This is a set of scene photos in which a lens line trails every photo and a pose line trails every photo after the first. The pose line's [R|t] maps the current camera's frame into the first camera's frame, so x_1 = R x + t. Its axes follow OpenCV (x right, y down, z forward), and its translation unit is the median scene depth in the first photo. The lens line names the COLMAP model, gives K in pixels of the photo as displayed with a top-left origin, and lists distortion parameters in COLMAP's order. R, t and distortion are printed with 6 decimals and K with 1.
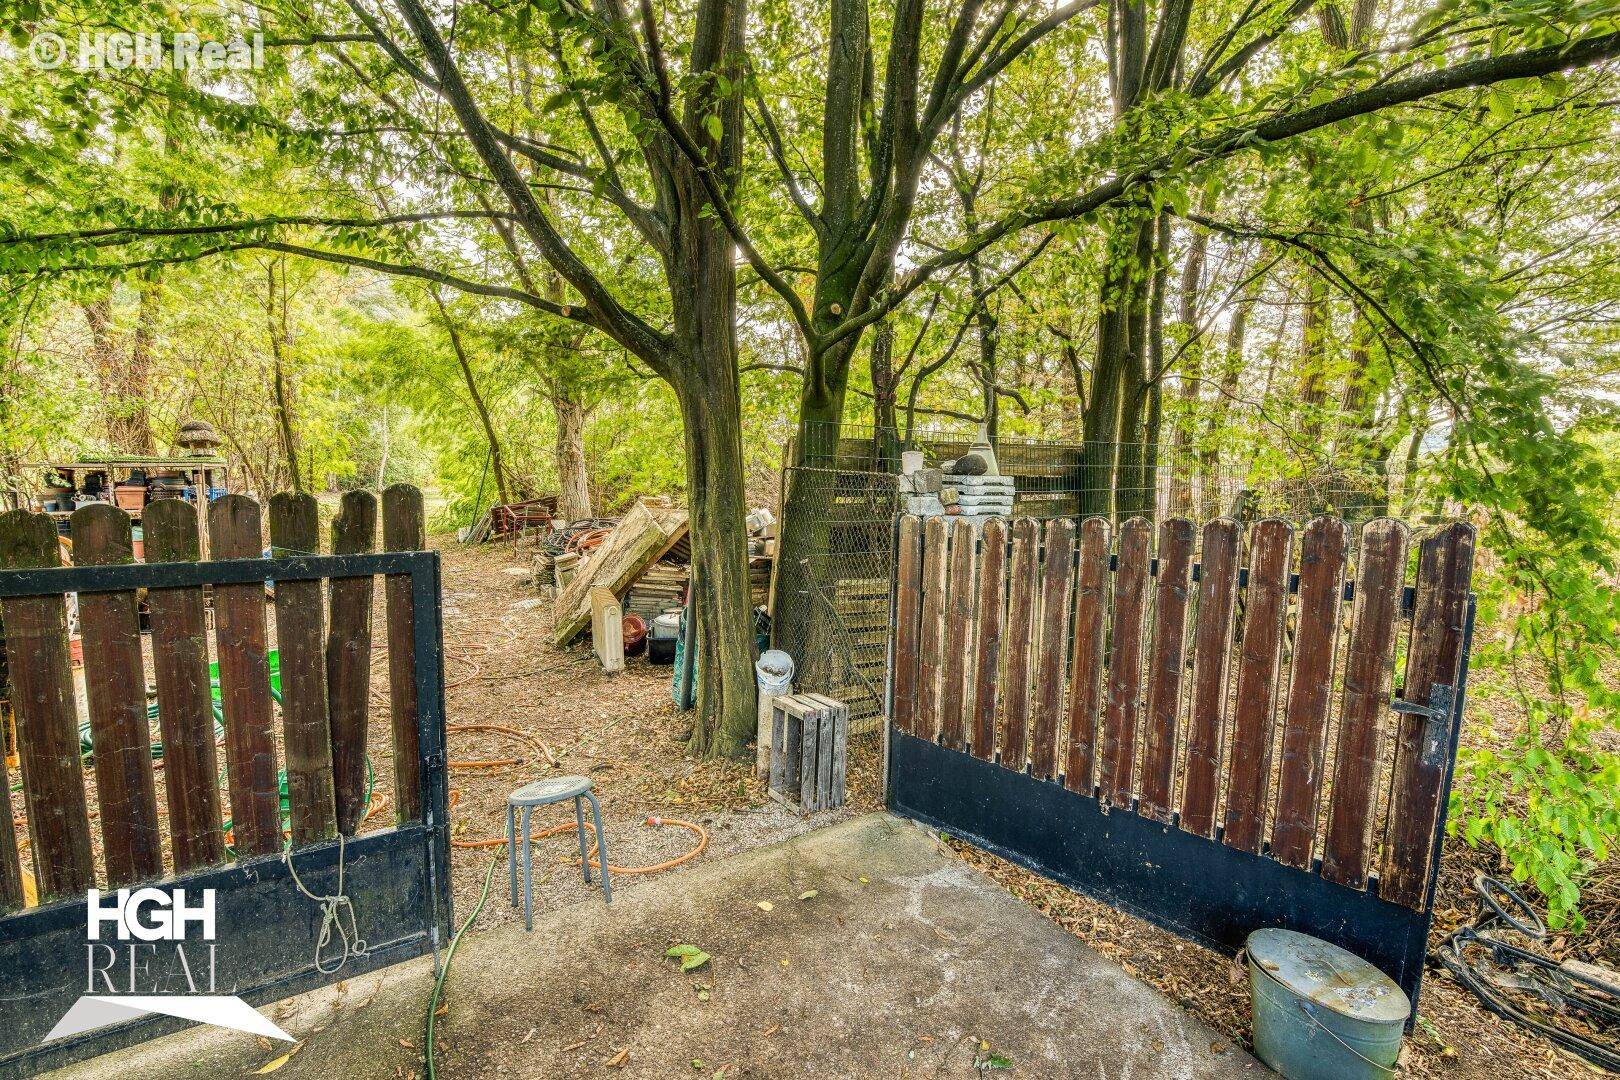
lens RADIAL K [[645.4, 0, 810.0], [0, 645.4, 540.0], [0, 0, 1]] dist [0.000186, 0.000010]
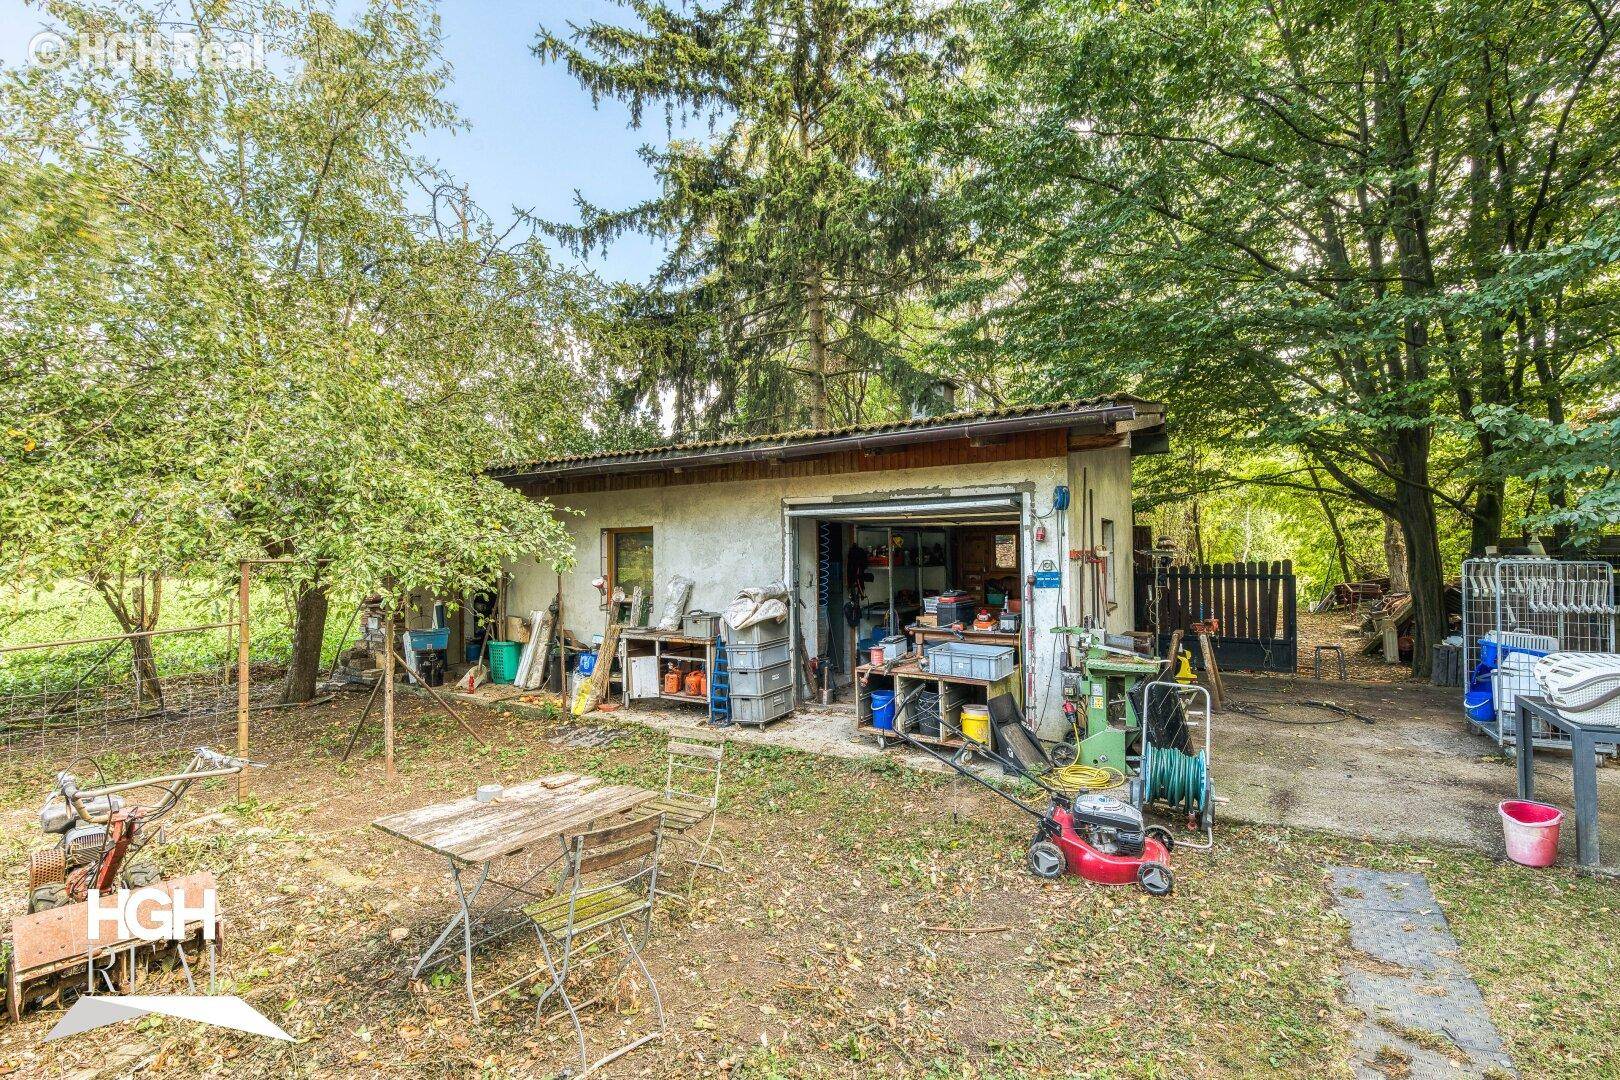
lens RADIAL K [[741.8, 0, 810.0], [0, 741.8, 540.0], [0, 0, 1]] dist [0.000358, 0.000102]
pose [[0.454321, -0.041056, -0.889891, 0.539020], [-0.085238, 0.992351, -0.089300, 0.118782], [0.886751, 0.116423, 0.447346, -0.936961]]
